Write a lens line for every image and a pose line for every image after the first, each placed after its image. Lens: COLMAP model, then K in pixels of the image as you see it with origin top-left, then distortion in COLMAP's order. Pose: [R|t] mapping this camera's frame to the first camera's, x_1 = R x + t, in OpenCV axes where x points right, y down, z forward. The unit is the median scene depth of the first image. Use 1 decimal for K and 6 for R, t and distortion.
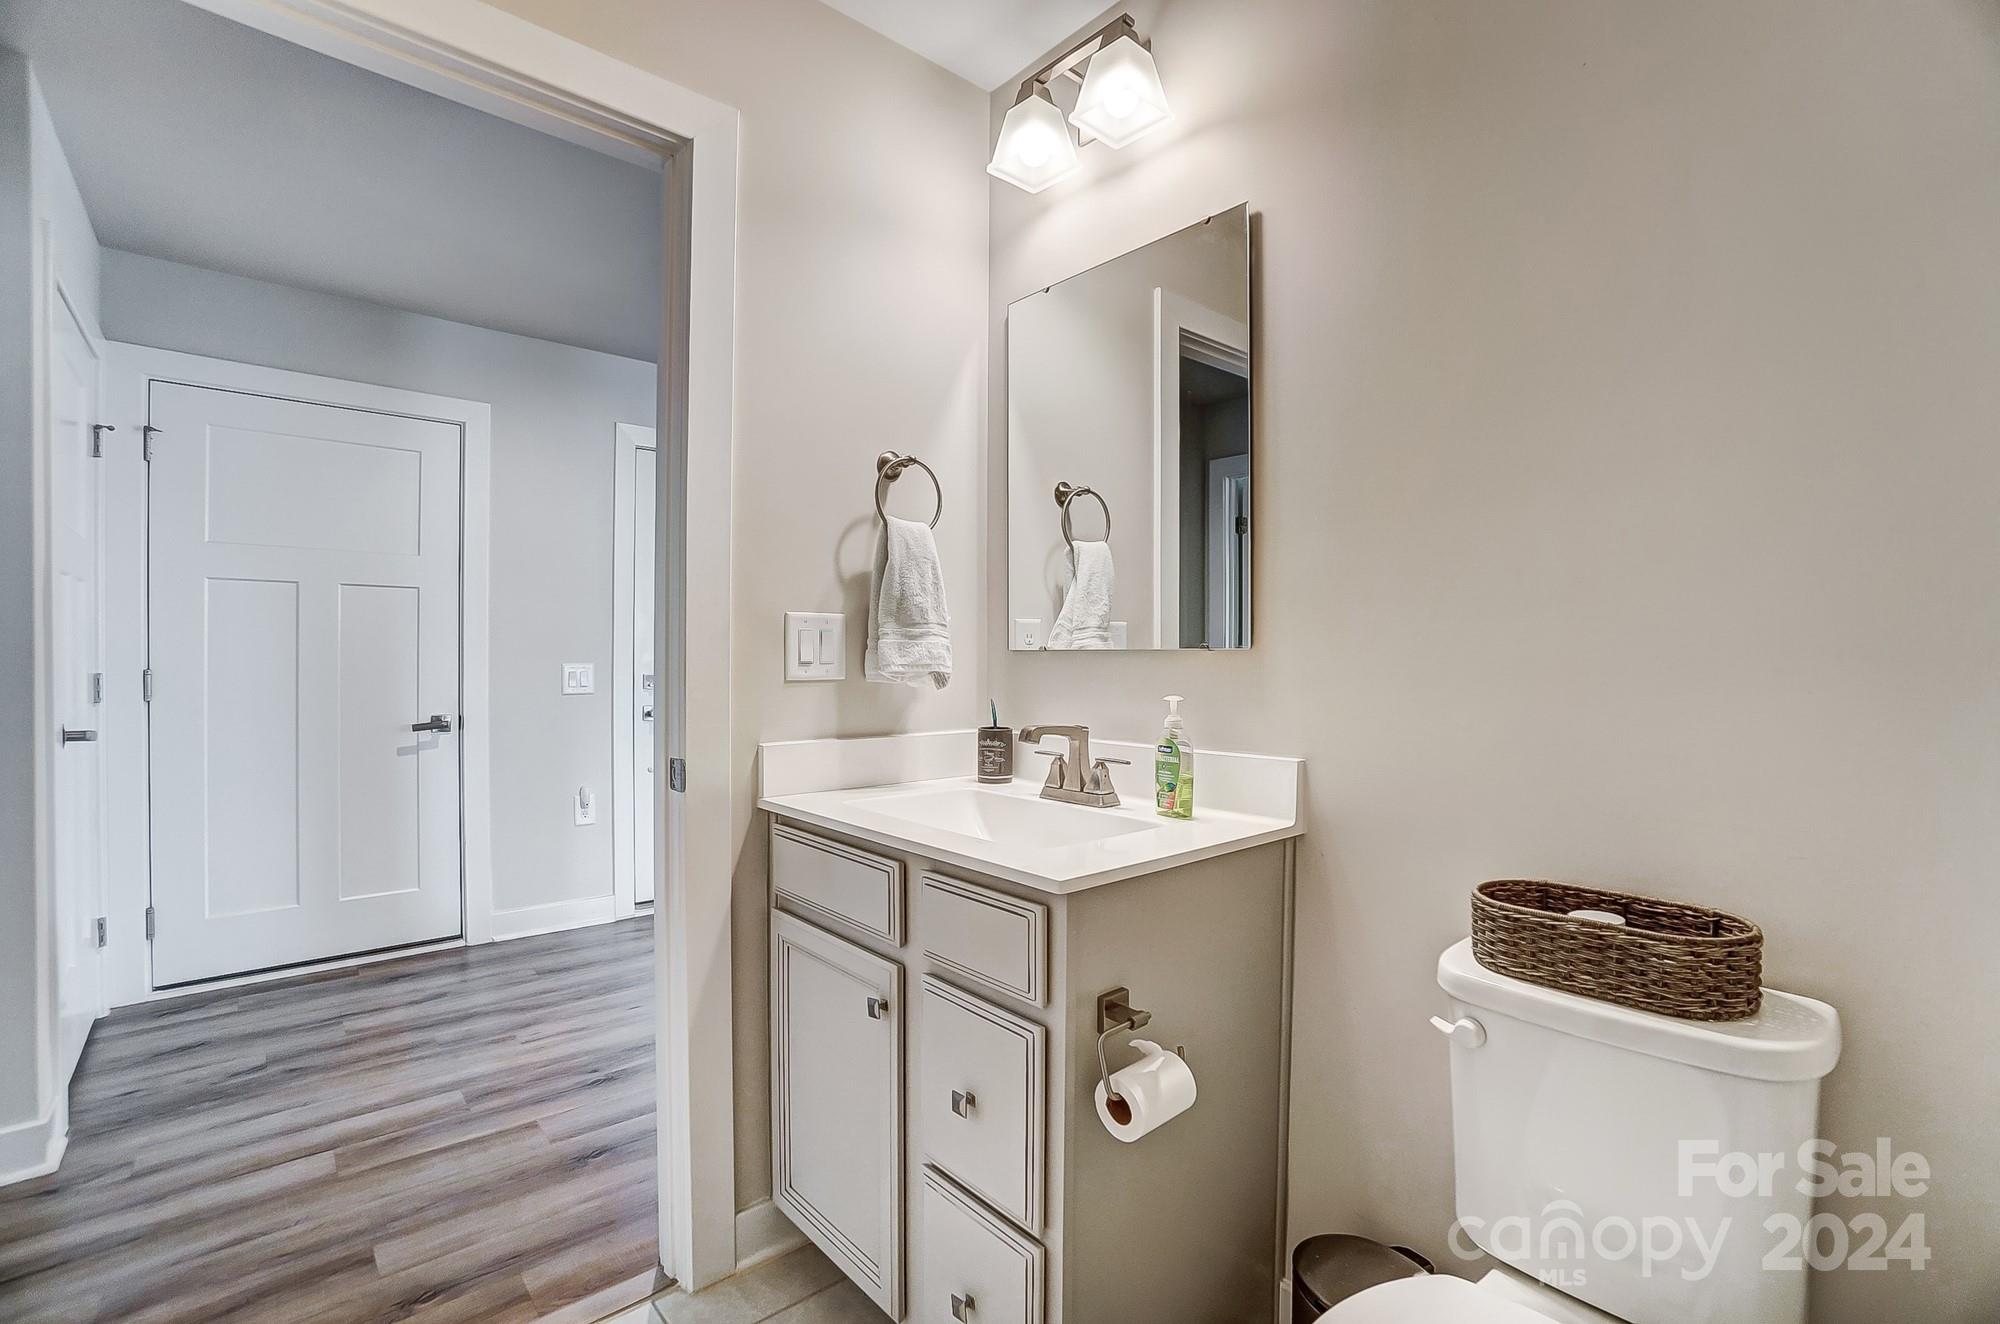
lens RADIAL K [[912.3, 0, 1000.0], [0, 912.3, 662.0], [0, 0, 1]] dist [-0.070612, 0.024931]
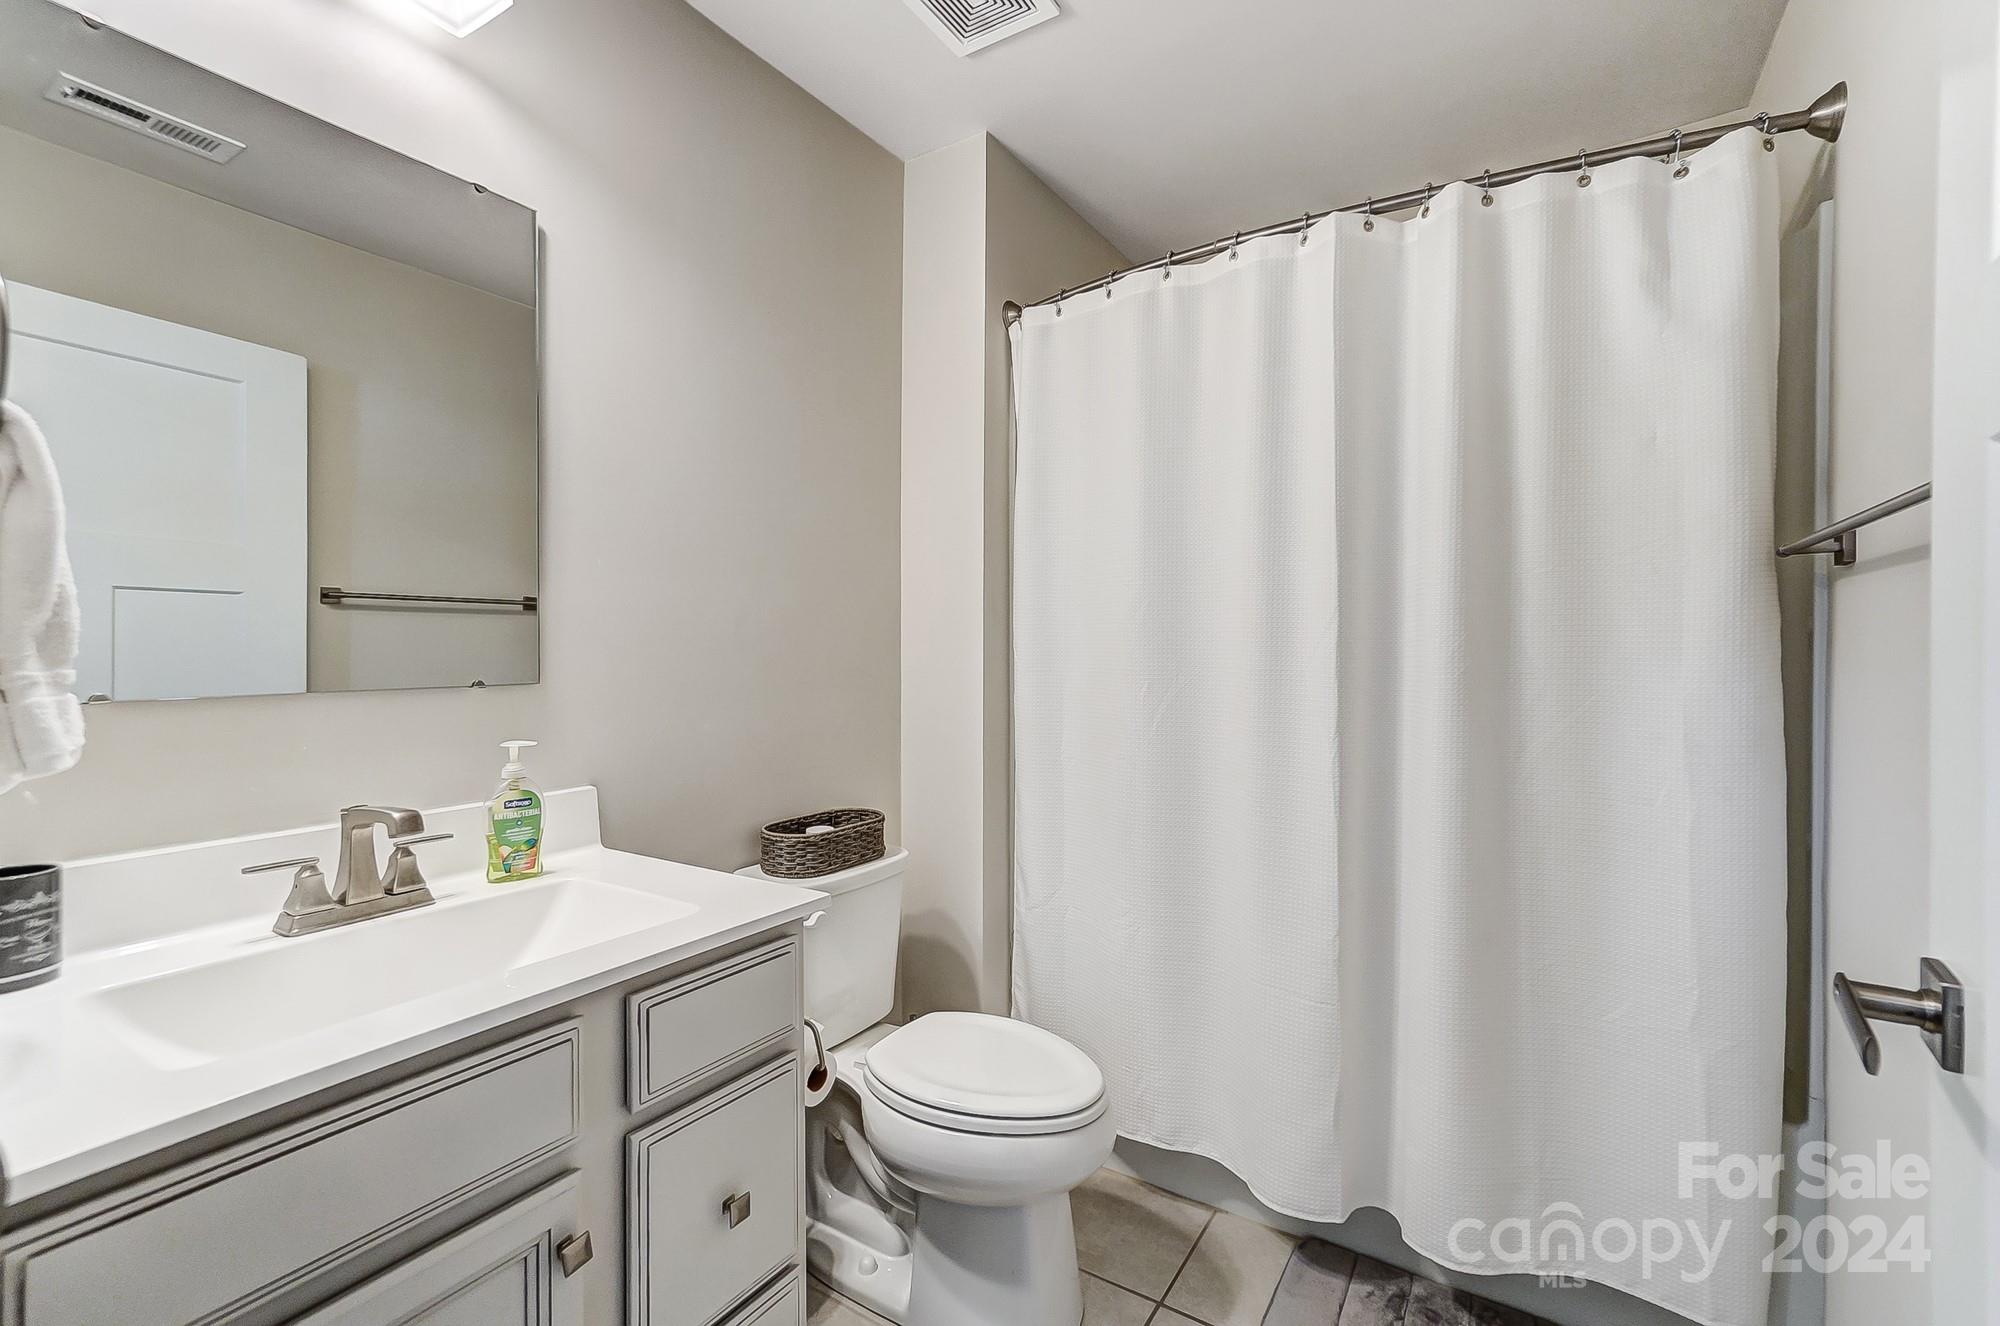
lens RADIAL K [[868.8, 0, 995.5], [0, 868.8, 656.8], [0, 0, 1]] dist [-0.001844, 0.000906]
pose [[-0.278714, -0.013722, 0.960276, -0.747789], [0.006741, 0.999845, 0.016244, -0.055403], [-0.960351, 0.011001, -0.278578, 0.790712]]
